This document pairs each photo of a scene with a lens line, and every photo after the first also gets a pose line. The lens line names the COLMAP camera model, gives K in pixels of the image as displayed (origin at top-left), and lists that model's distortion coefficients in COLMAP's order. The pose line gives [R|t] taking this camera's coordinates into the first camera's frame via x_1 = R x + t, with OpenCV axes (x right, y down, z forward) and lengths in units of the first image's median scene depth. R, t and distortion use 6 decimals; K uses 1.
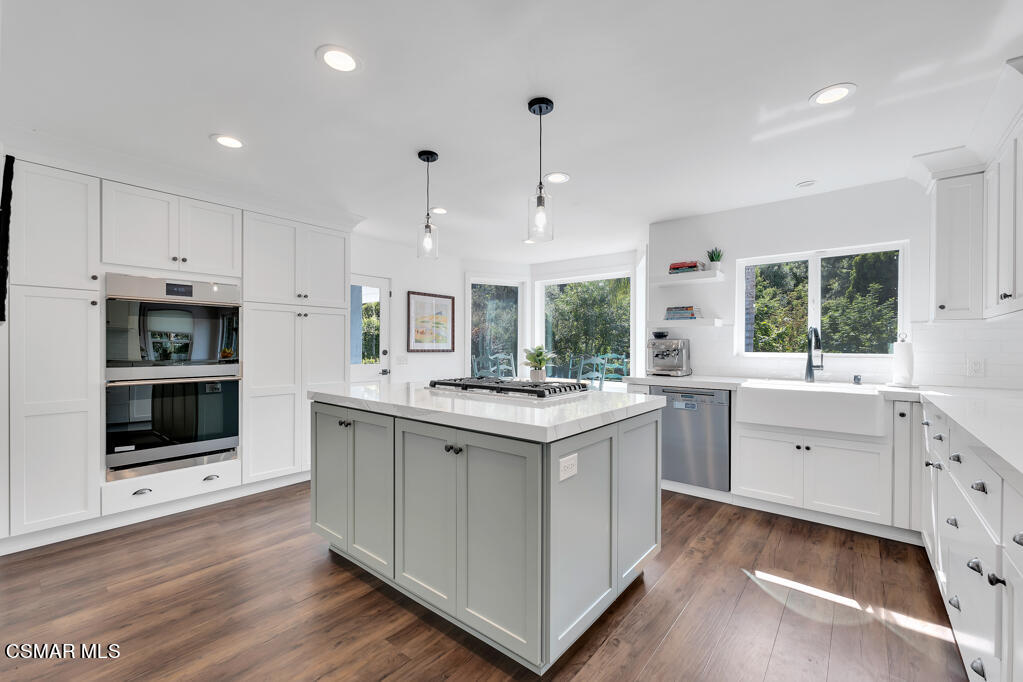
lens RADIAL K [[422.2, 0, 511.9], [0, 422.2, 346.0], [0, 0, 1]] dist [0.003931, 0.000637]
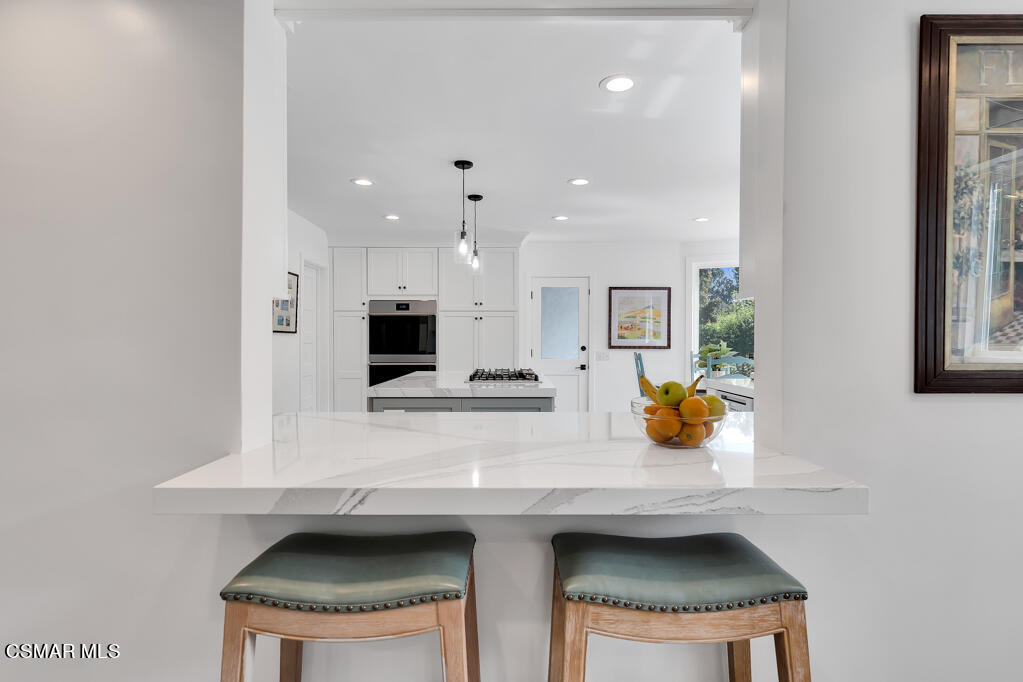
lens RADIAL K [[550.4, 0, 511.5], [0, 550.4, 341.0], [0, 0, 1]] dist [0.001463, 0.000371]
pose [[0.632334, 0.001248, -0.774695, 0.969041], [-0.001788, 0.999998, 0.000151, -0.004647], [0.774694, 0.001290, 0.632335, 0.010876]]
